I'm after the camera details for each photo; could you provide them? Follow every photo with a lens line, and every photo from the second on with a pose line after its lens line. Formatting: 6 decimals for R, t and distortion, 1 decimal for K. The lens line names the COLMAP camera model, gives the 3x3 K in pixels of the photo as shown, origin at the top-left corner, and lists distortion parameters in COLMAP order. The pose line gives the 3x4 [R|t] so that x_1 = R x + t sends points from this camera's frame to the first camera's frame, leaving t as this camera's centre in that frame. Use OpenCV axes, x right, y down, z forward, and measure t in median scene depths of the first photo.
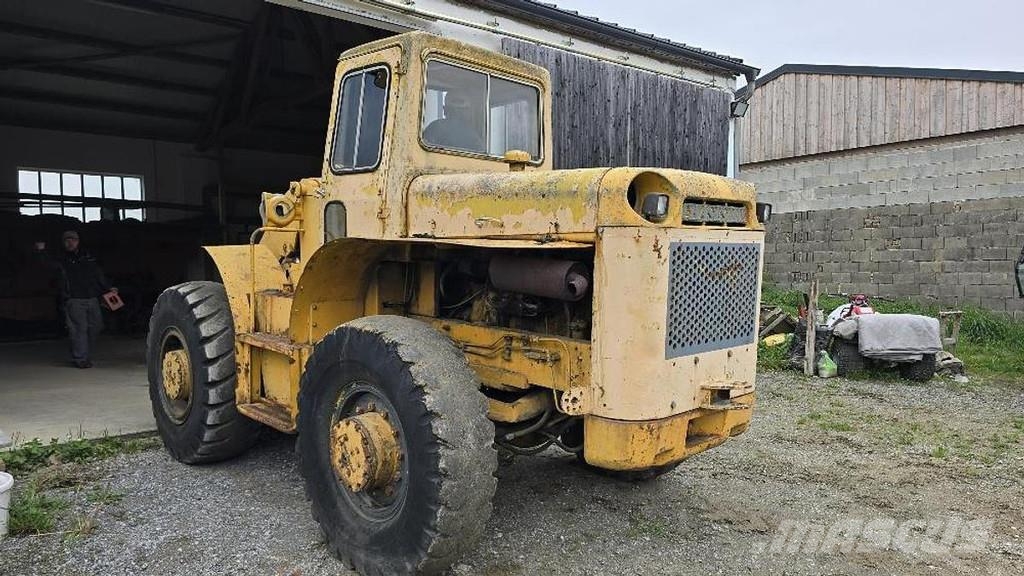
lens RADIAL K [[694.1, 0, 506.8], [0, 694.1, 297.9], [0, 0, 1]] dist [0.057748, -0.005561]
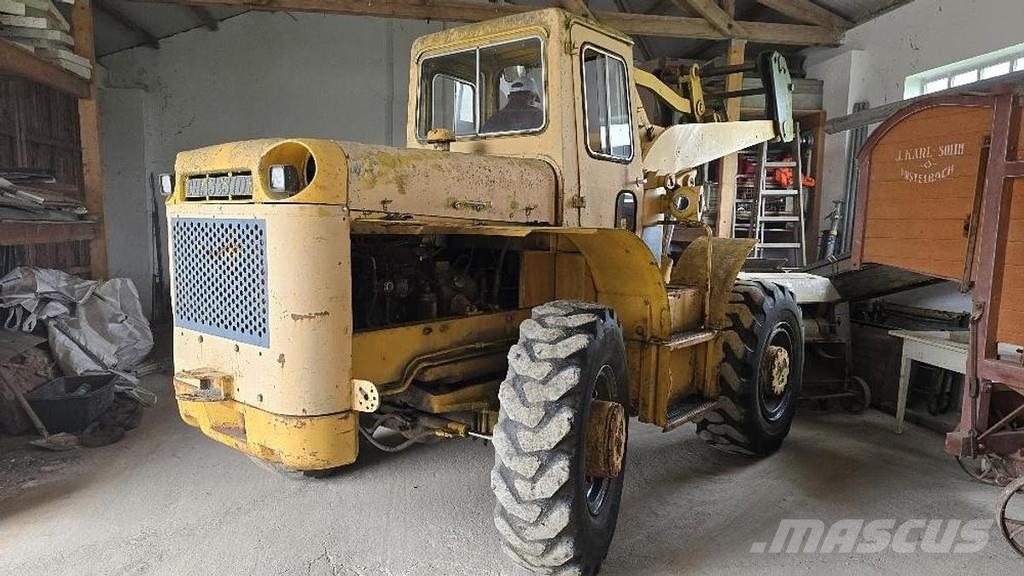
lens RADIAL K [[694.1, 0, 512.5], [0, 694.1, 293.4], [0, 0, 1]] dist [0.057748, -0.005561]
pose [[0.088632, 0.085437, -0.992394, 1.296451], [-0.098885, 0.992148, 0.076584, -0.093839], [0.991144, 0.091345, 0.096384, 1.350151]]
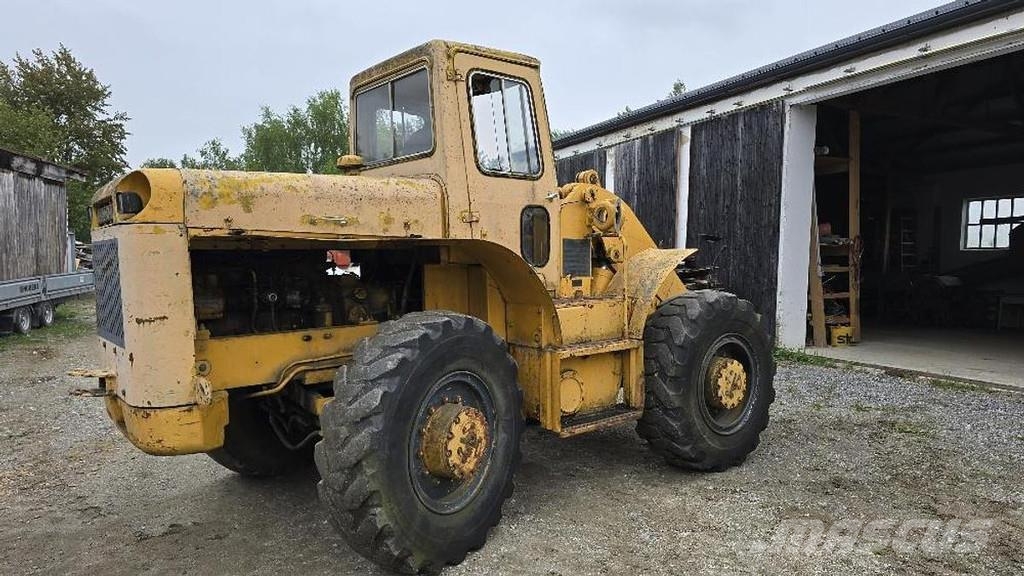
lens RADIAL K [[694.1, 0, 512.0], [0, 694.1, 287.2], [0, 0, 1]] dist [0.057748, -0.005561]
pose [[-0.096893, 0.034526, -0.994696, 1.368133], [-0.070569, 0.996645, 0.041468, -0.099873], [0.992790, 0.074212, -0.094132, 1.789261]]
